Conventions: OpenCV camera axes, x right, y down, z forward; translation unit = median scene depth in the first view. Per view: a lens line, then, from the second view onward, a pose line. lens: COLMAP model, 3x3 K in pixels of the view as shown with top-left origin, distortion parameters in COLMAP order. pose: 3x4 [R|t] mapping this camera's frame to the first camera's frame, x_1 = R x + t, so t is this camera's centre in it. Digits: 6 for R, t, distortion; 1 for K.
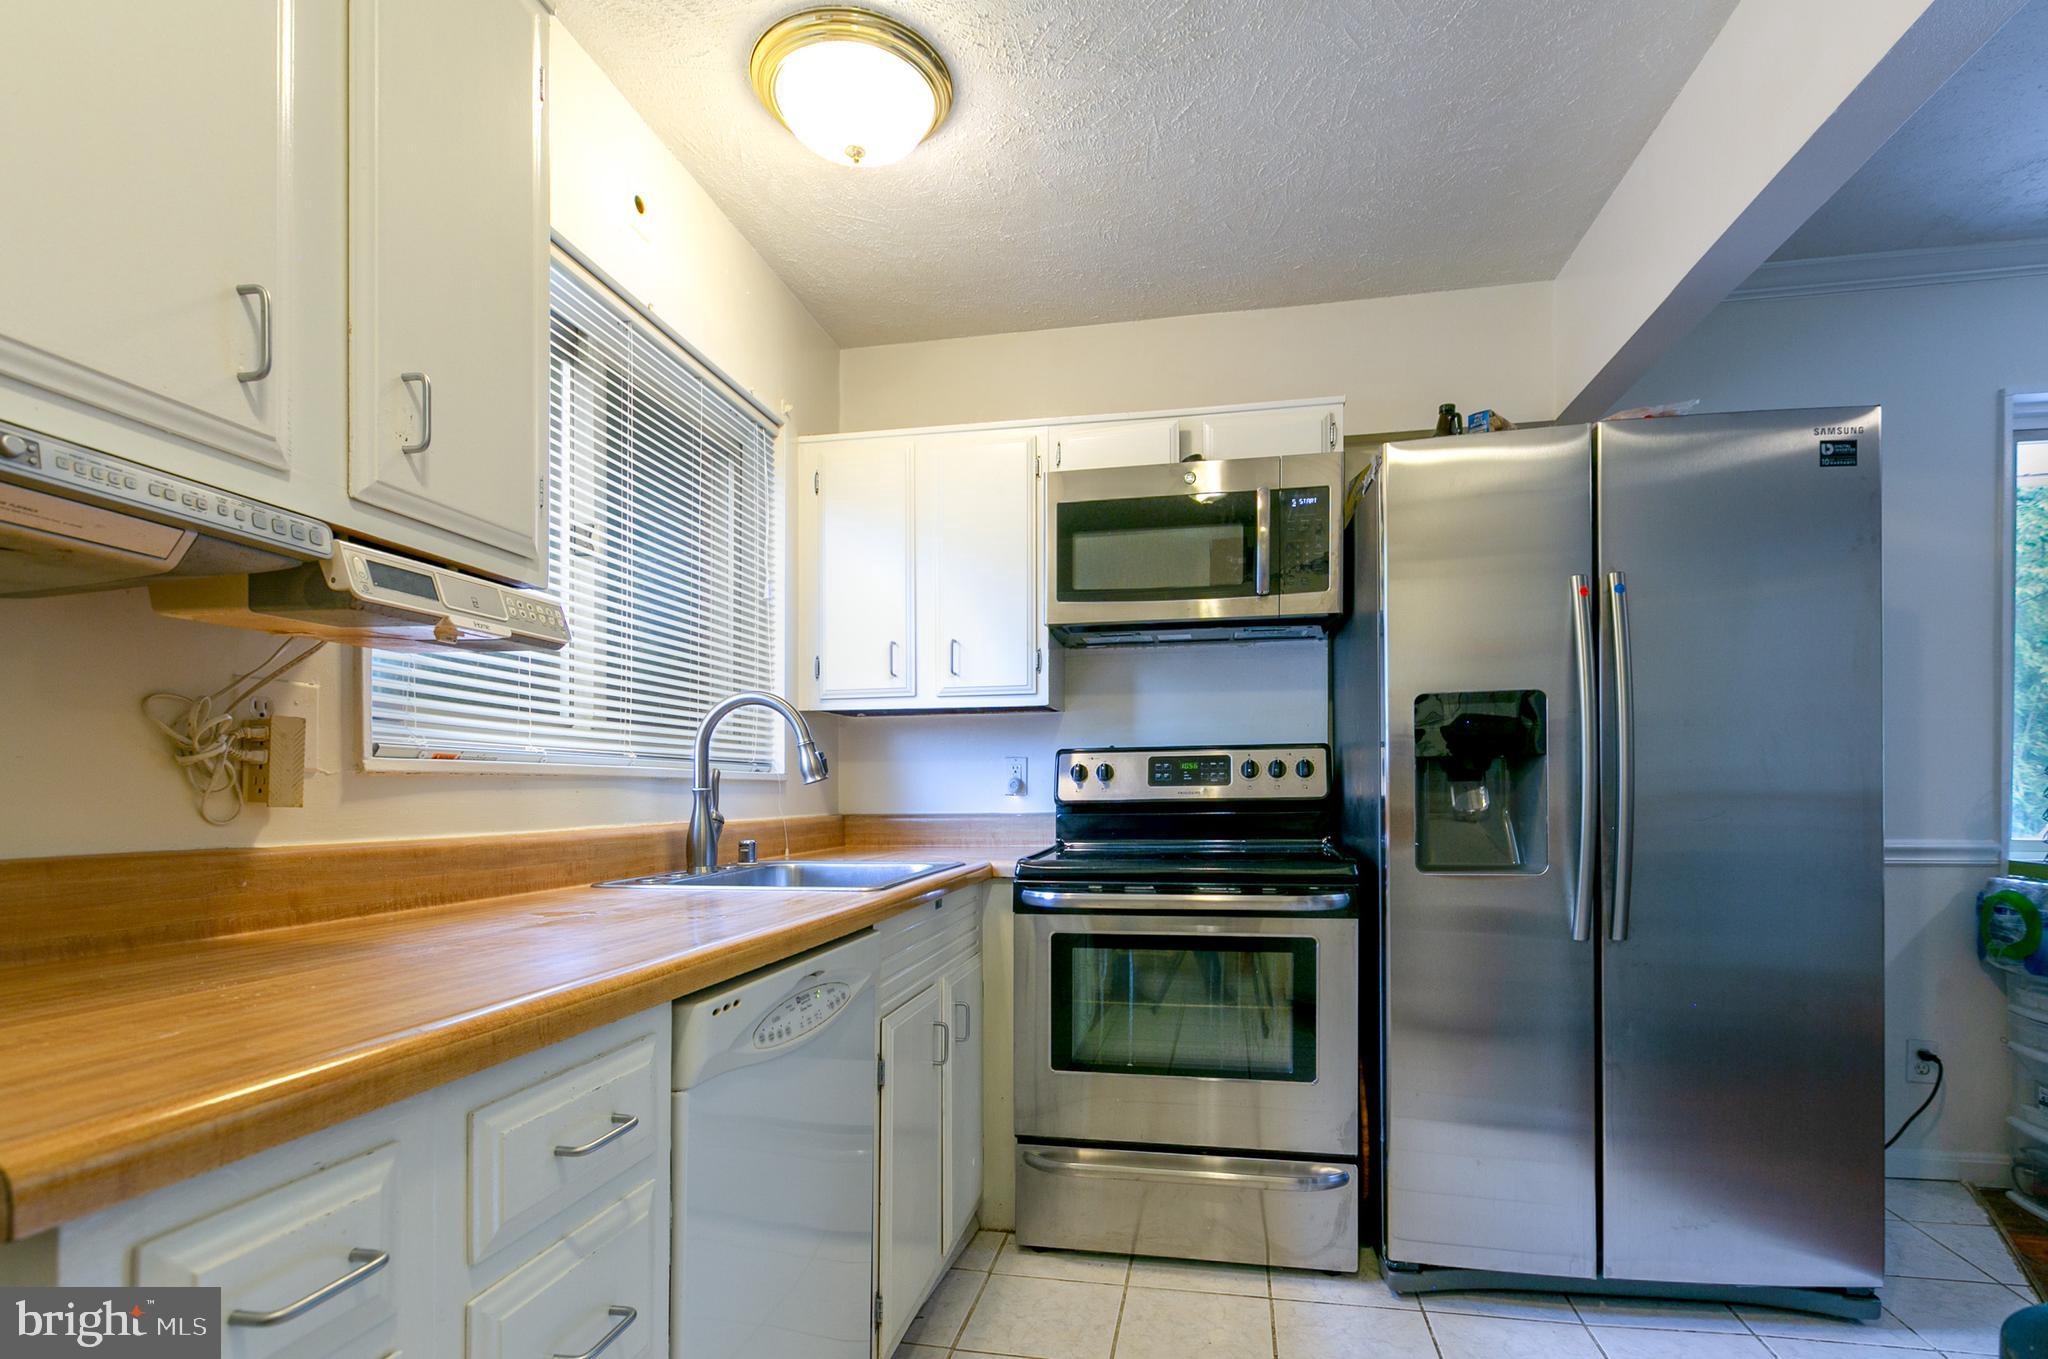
lens RADIAL K [[998.5, 0, 1032.1], [0, 998.5, 788.3], [0, 0, 1]] dist [-0.000539, -0.000148]
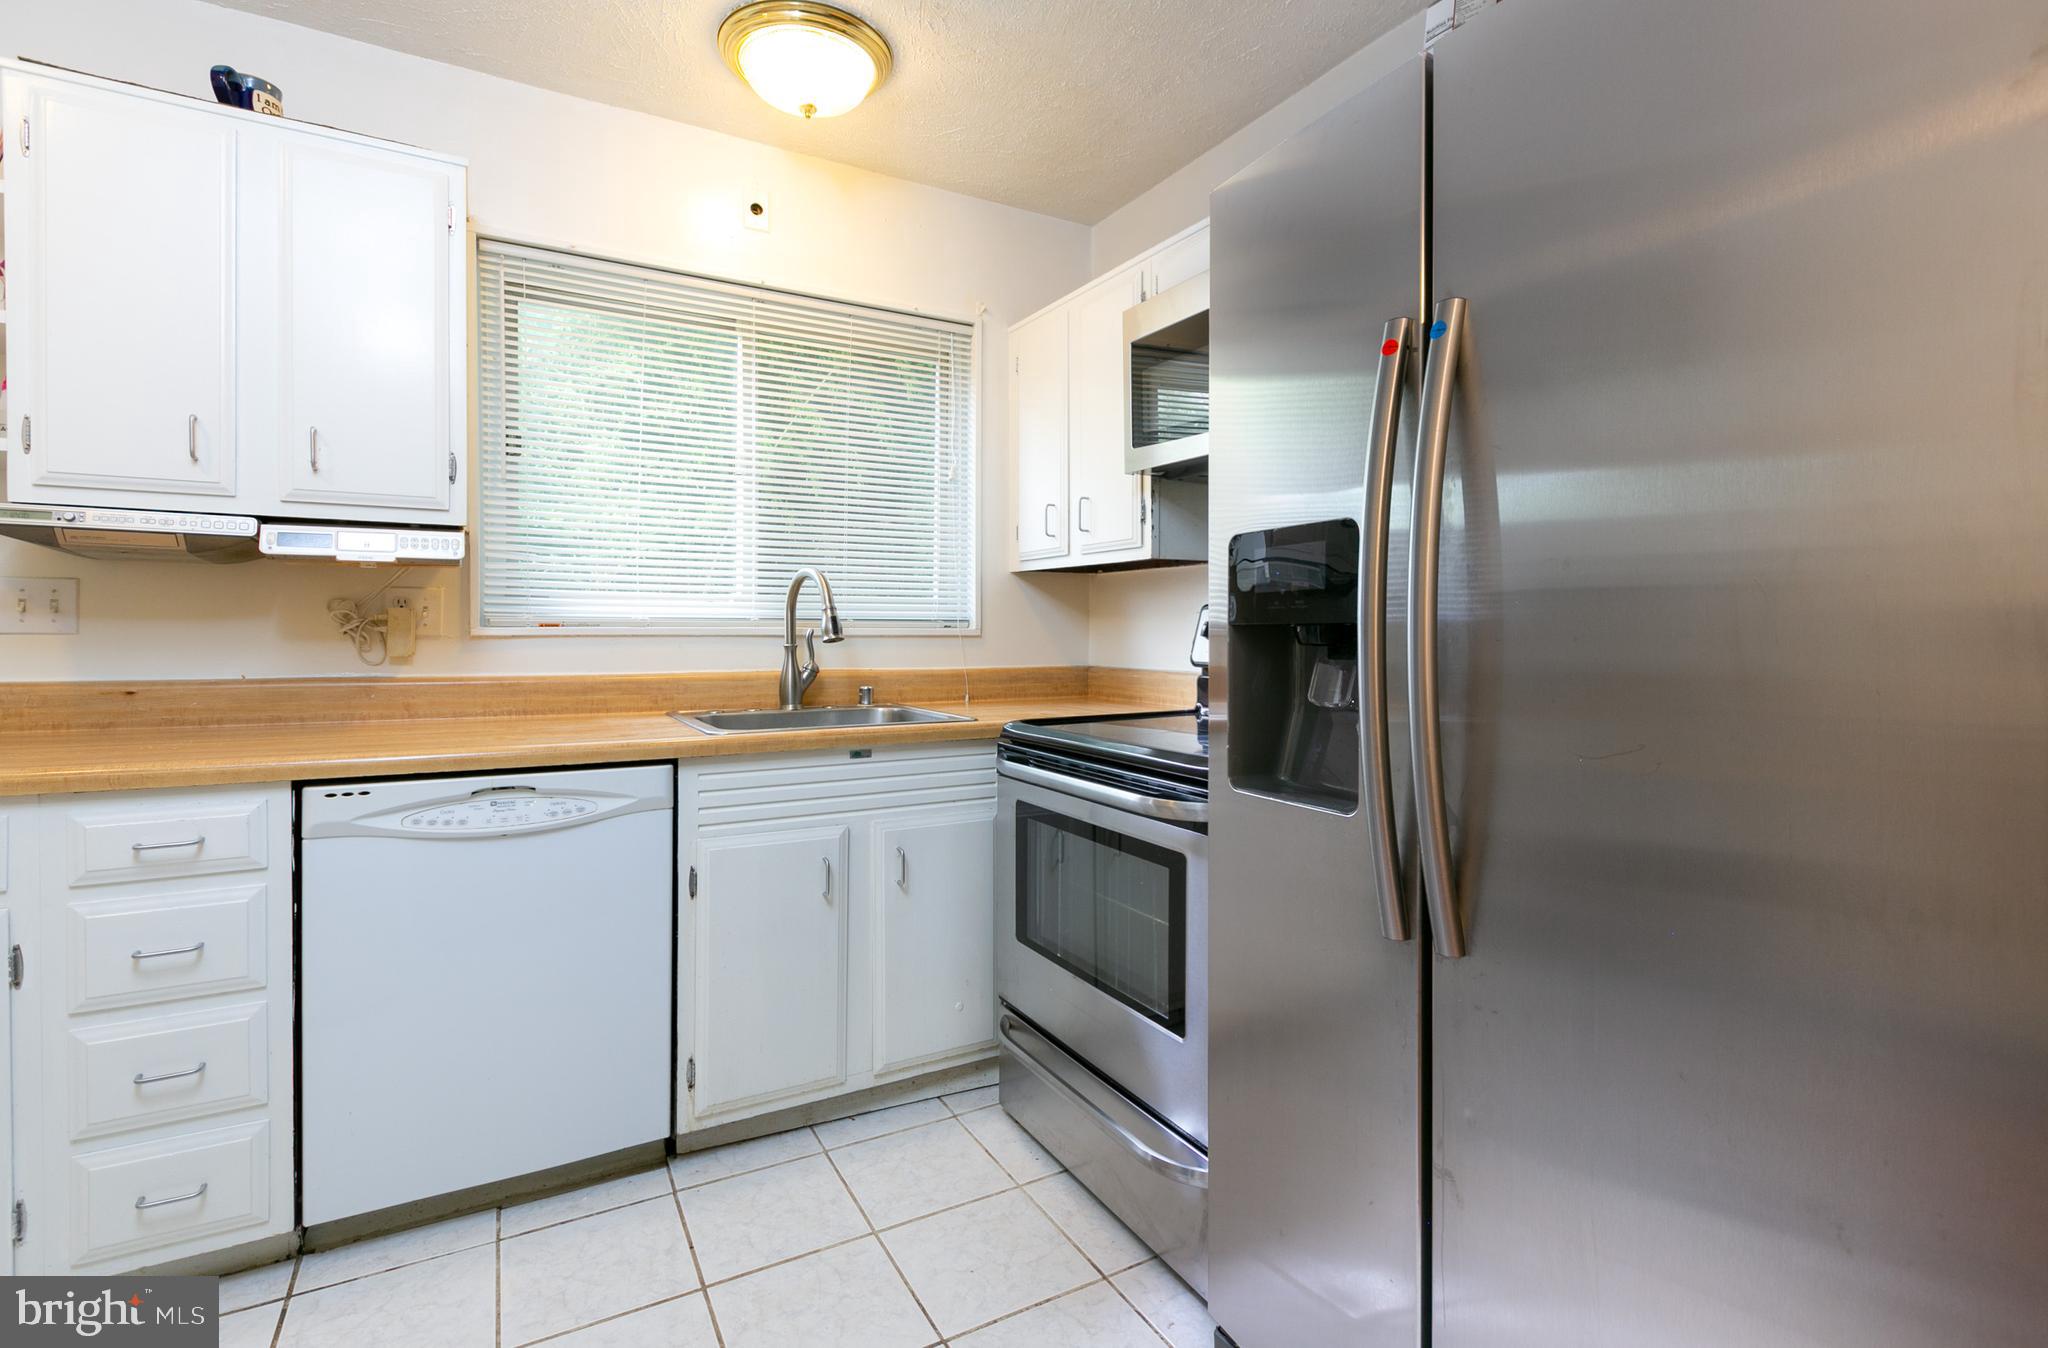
lens RADIAL K [[937.2, 0, 1017.1], [0, 937.2, 628.2], [0, 0, 1]] dist [0.000049, -0.000085]
pose [[0.641685, 0.010150, -0.766901, 0.800970], [-0.006521, 0.999948, 0.007777, -0.032593], [0.766940, 0.000011, 0.641718, 0.458912]]
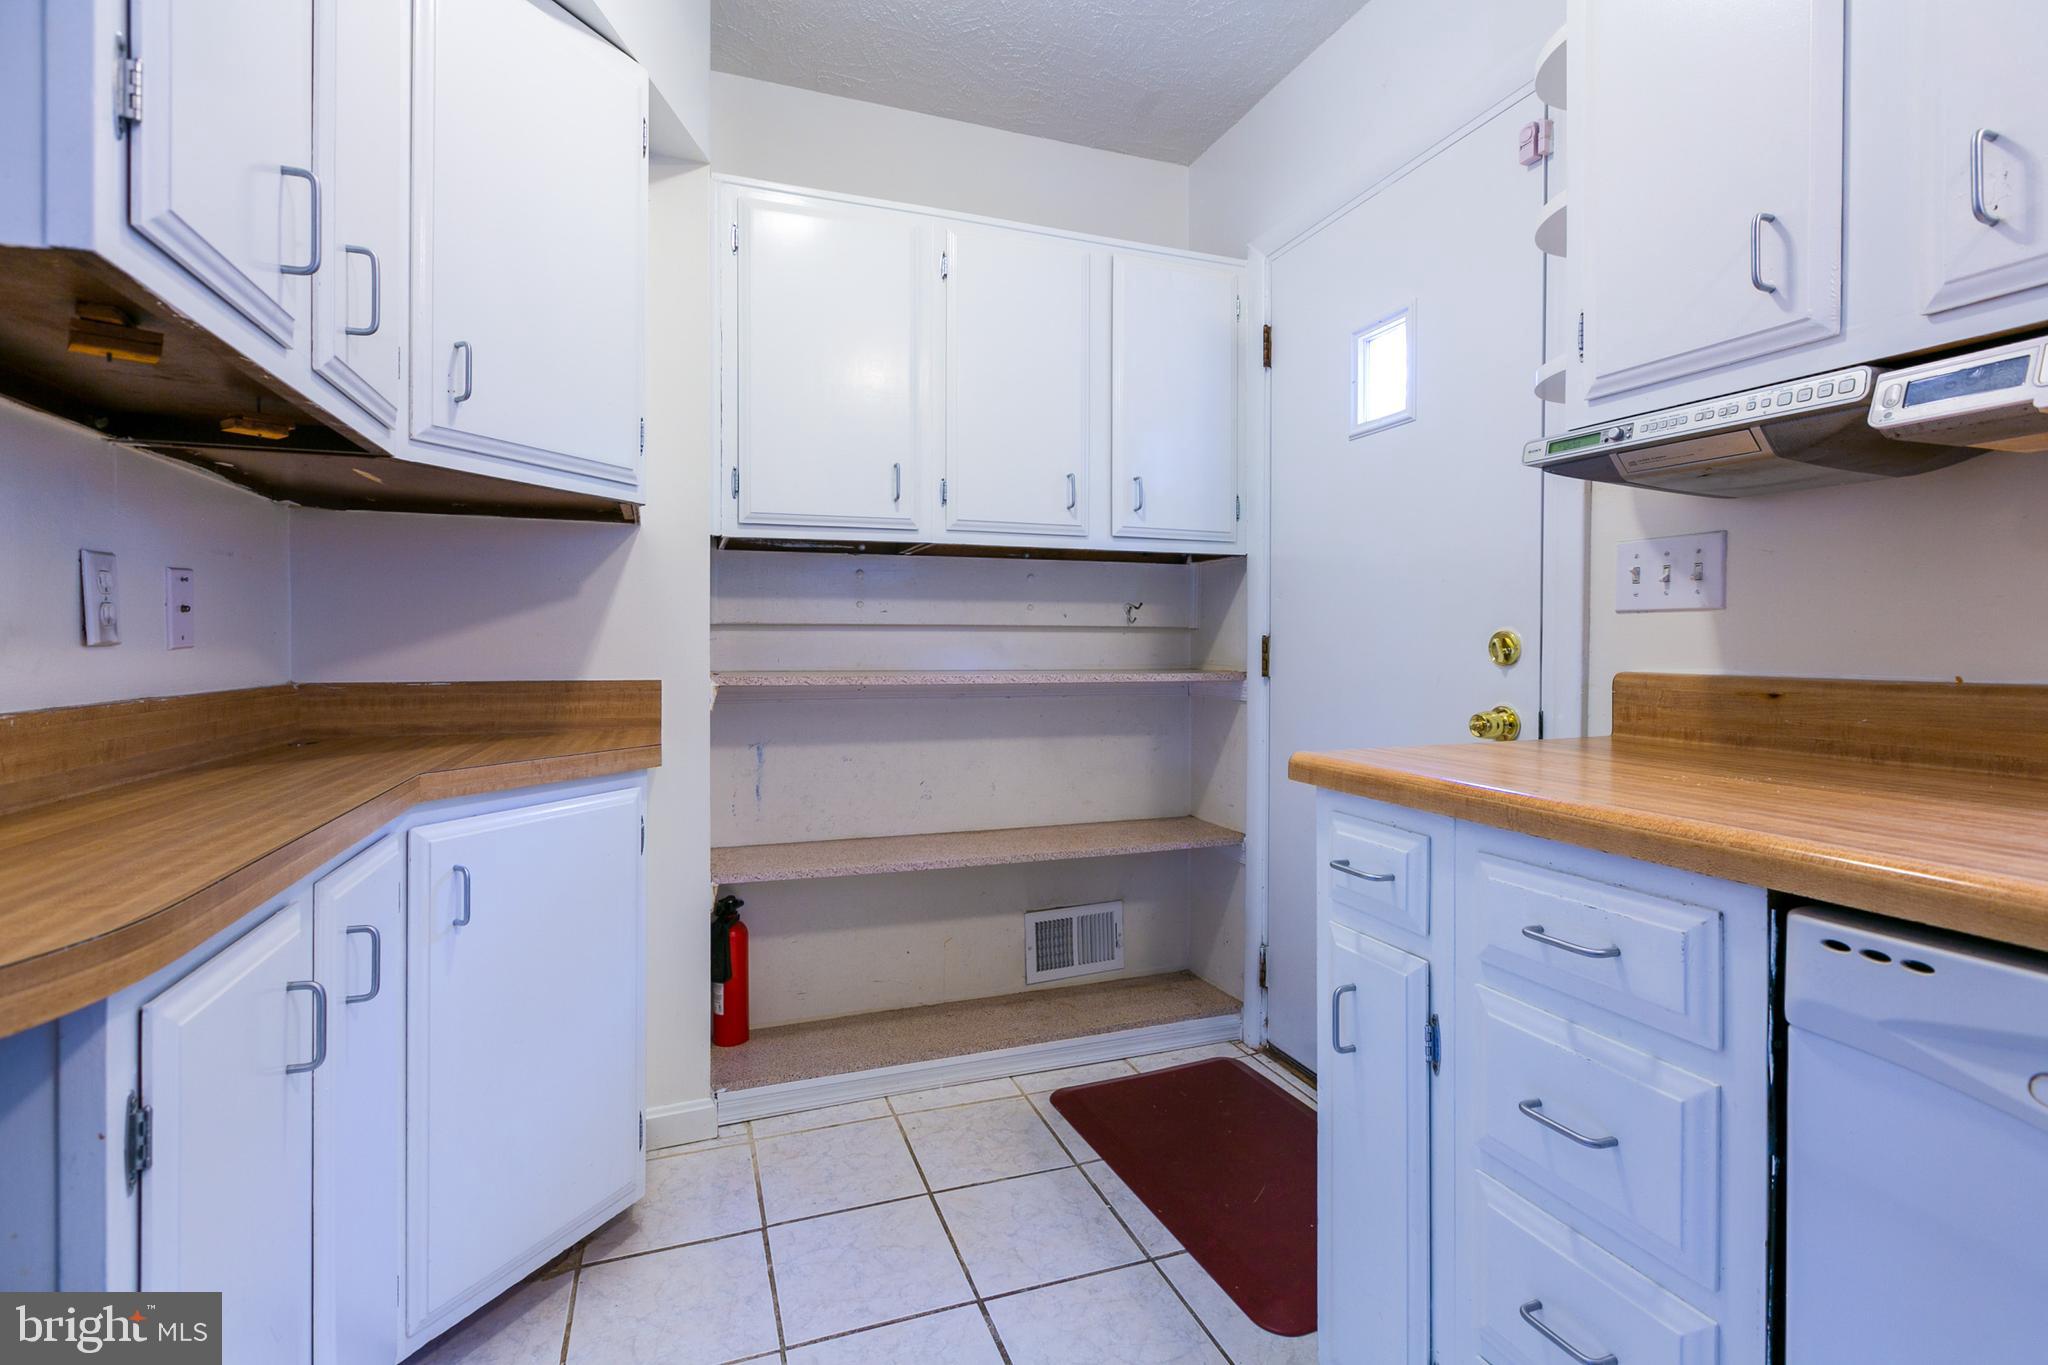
lens RADIAL K [[943.0, 0, 1017.9], [0, 943.0, 653.9], [0, 0, 1]] dist [0.000622, 0.000089]
pose [[-0.857550, 0.010163, -0.514300, 0.256160], [0.006022, 0.999935, 0.009719, 0.008902], [0.514365, 0.005237, -0.857555, 0.656436]]
